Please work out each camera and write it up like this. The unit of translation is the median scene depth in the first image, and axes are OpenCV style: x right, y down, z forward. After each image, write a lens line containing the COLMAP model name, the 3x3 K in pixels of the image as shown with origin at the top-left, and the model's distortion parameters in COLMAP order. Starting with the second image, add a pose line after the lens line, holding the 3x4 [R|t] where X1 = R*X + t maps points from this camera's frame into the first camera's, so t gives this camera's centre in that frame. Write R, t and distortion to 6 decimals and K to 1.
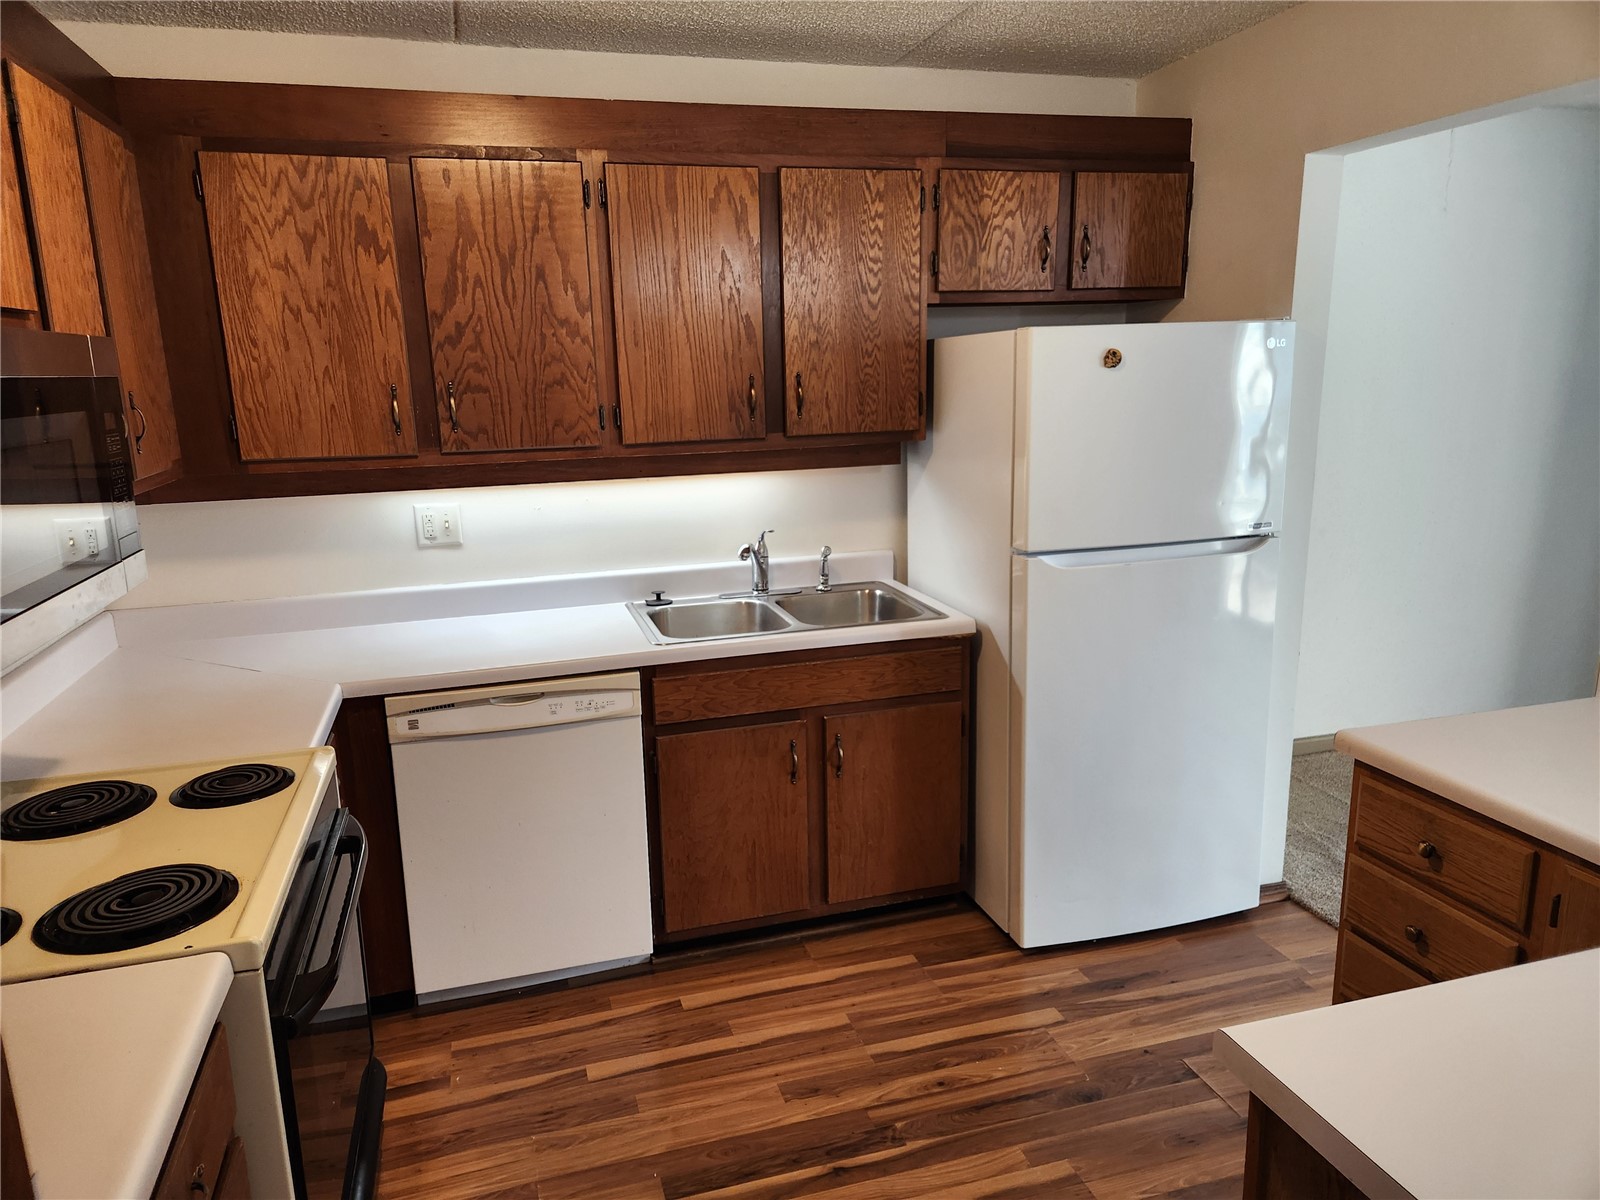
lens RADIAL K [[1086.4, 0, 808.4], [0, 1086.4, 612.6], [0, 0, 1]] dist [0.065429, -0.041157]
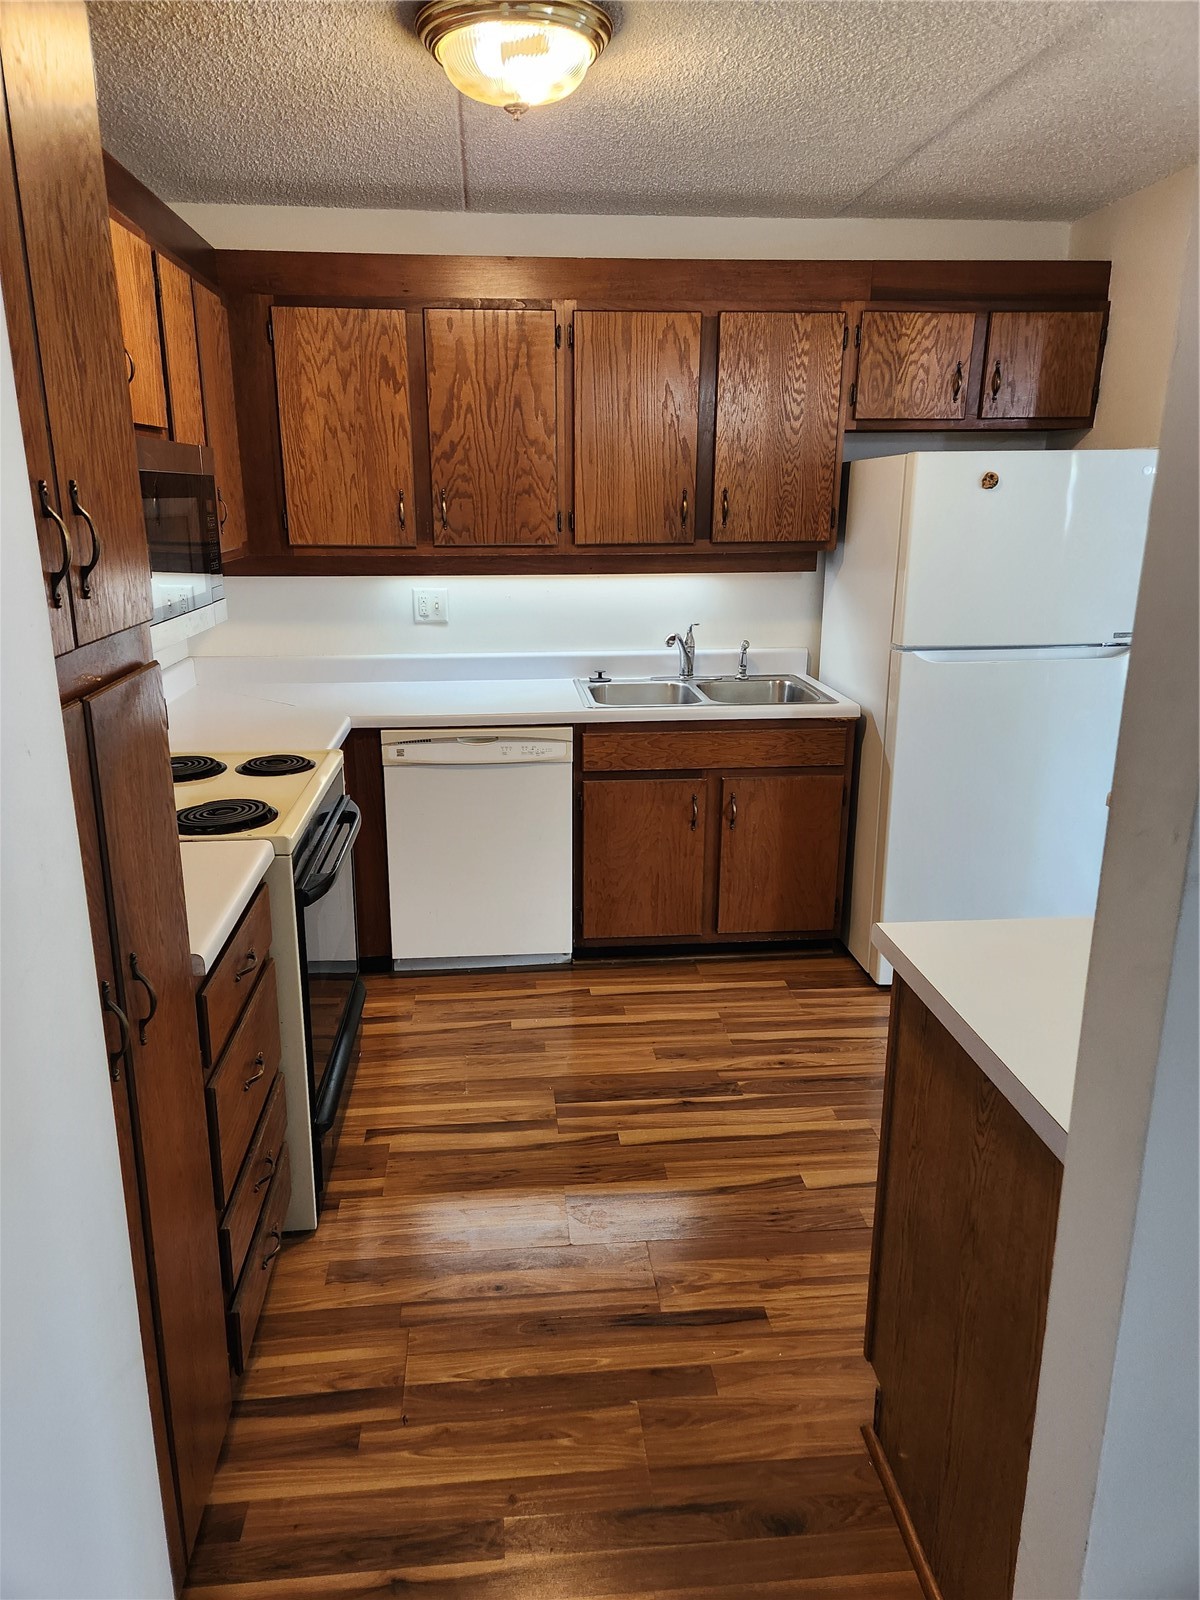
lens RADIAL K [[1086.4, 0, 605.1], [0, 1086.4, 791.8], [0, 0, 1]] dist [0.065429, -0.041157]
pose [[0.981227, 0.074502, -0.177885, 0.107735], [-0.066094, 0.996419, 0.052742, 0.059676], [0.181177, -0.039994, 0.982637, -0.222320]]
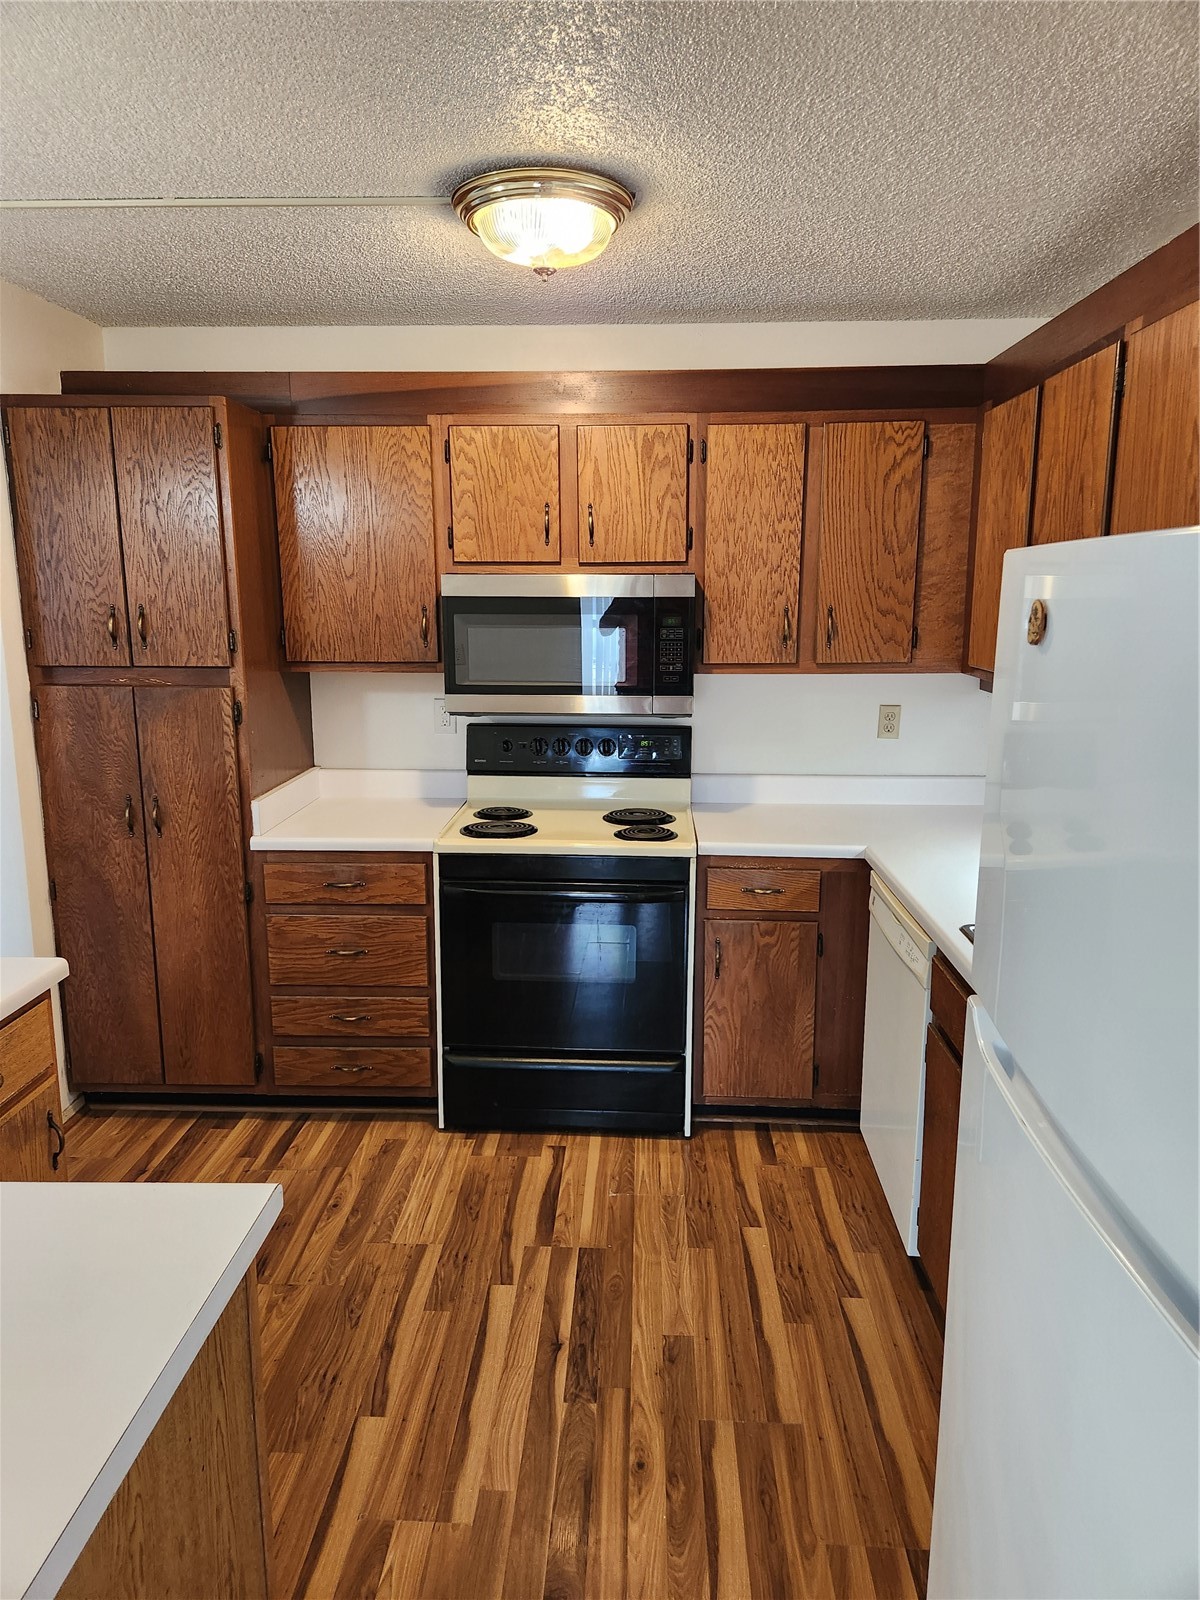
lens RADIAL K [[1086.4, 0, 591.8], [0, 1086.4, 792.0], [0, 0, 1]] dist [0.065429, -0.041157]
pose [[-0.347209, 0.204884, -0.915133, 0.709177], [-0.200846, 0.936953, 0.285972, -0.253385], [0.916028, 0.283093, -0.284168, 0.939453]]
